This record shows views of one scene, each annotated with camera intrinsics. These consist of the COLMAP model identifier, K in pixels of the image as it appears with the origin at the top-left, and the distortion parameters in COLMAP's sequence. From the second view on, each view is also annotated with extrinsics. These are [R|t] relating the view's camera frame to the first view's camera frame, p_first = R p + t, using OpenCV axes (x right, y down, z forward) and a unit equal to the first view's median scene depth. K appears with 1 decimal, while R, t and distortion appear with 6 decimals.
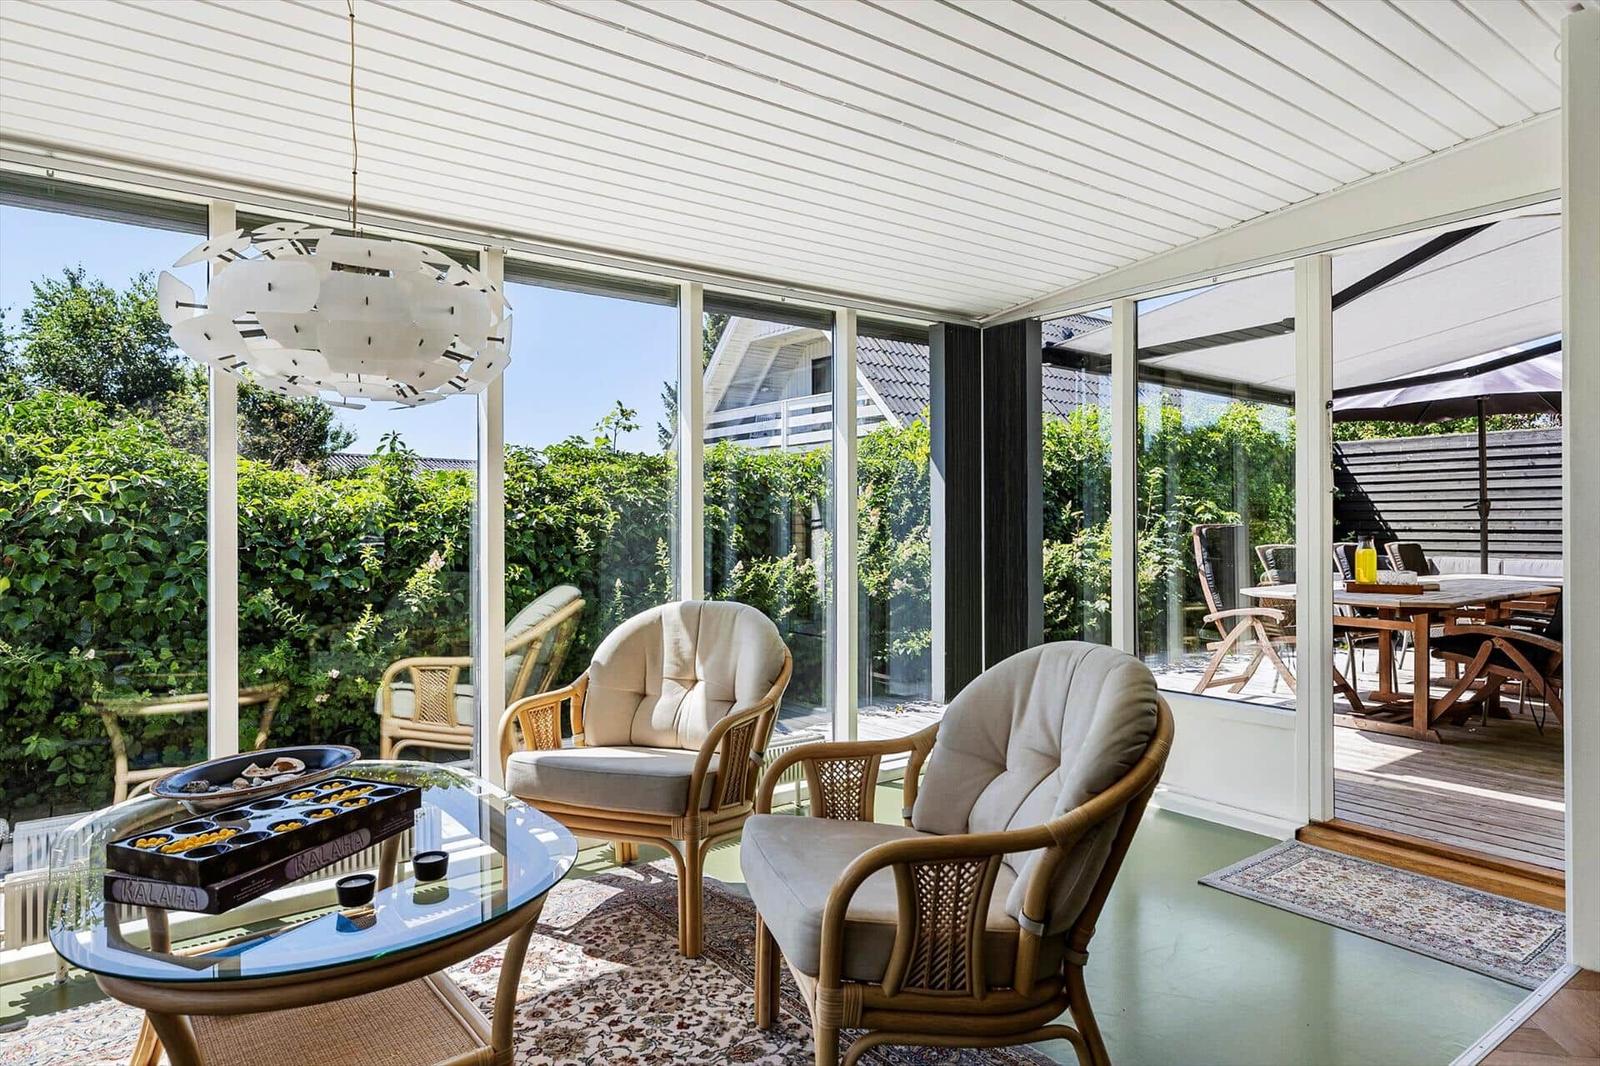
lens RADIAL K [[915.2, 0, 809.0], [0, 915.2, 518.9], [0, 0, 1]] dist [0.002583, 0.000552]
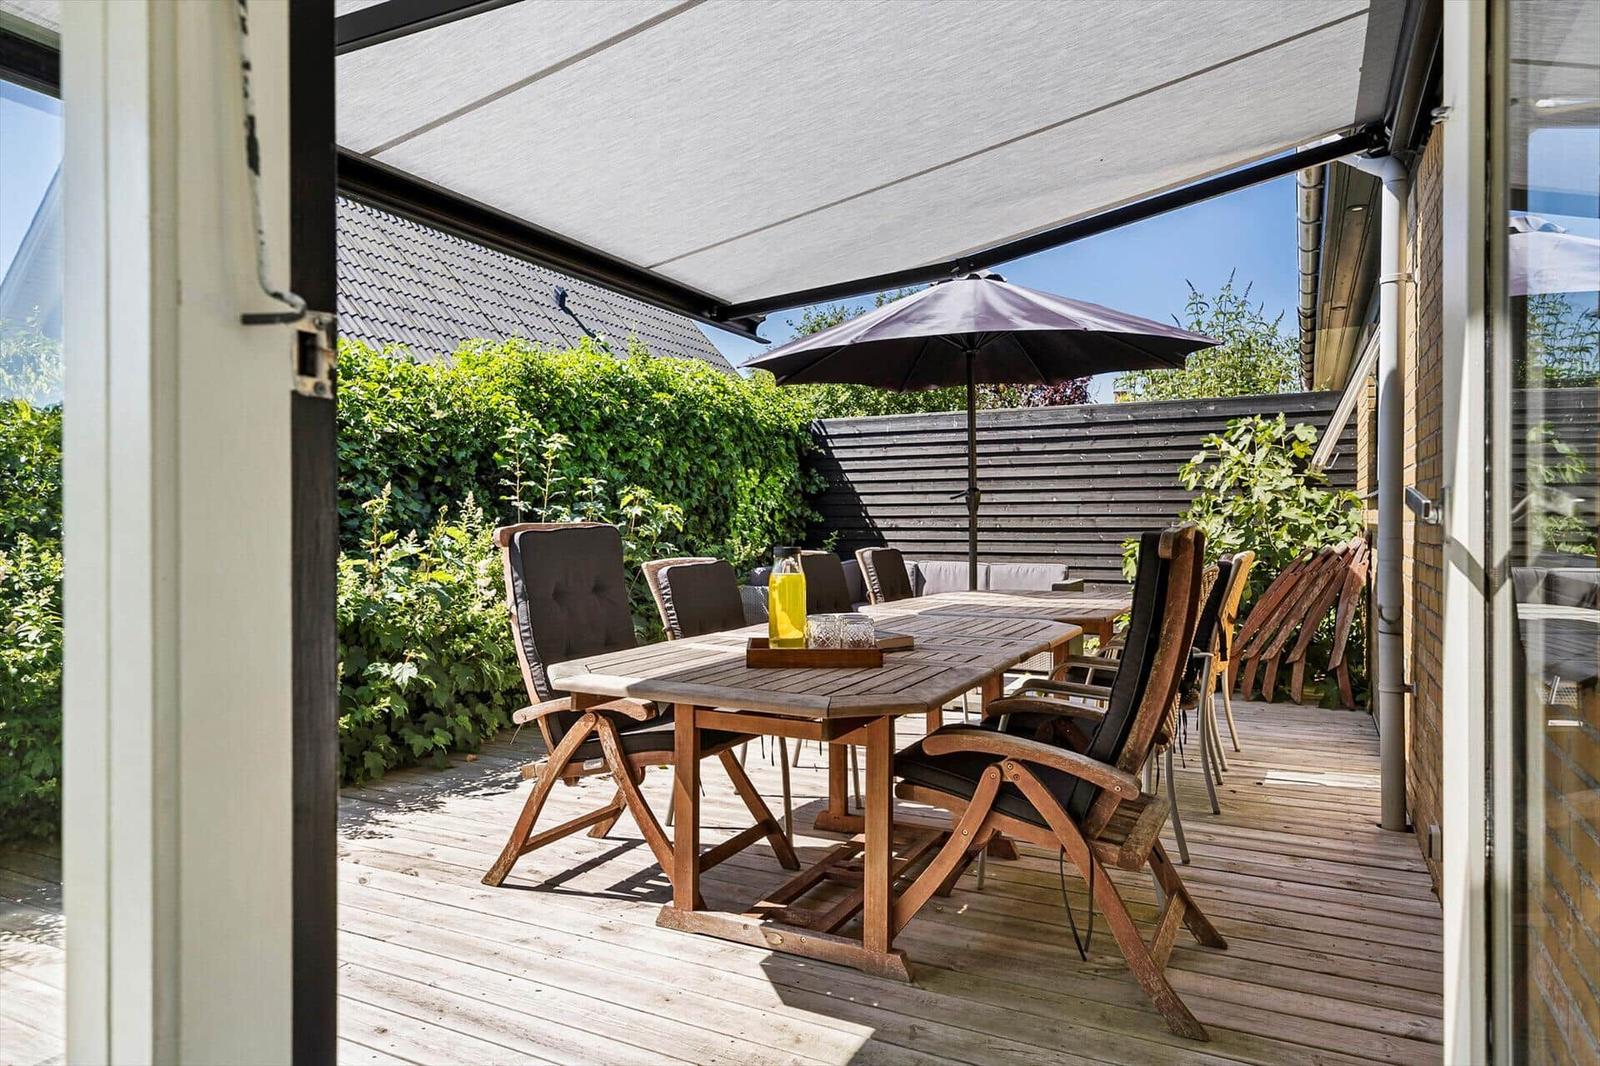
lens RADIAL K [[991.5, 0, 806.6], [0, 991.5, 523.8], [0, 0, 1]] dist [0.002693, 0.002554]
pose [[0.888646, -0.003588, 0.458579, 0.205580], [-0.000019, 0.999969, 0.007860, 0.001150], [-0.458593, -0.006993, 0.888619, 0.288383]]
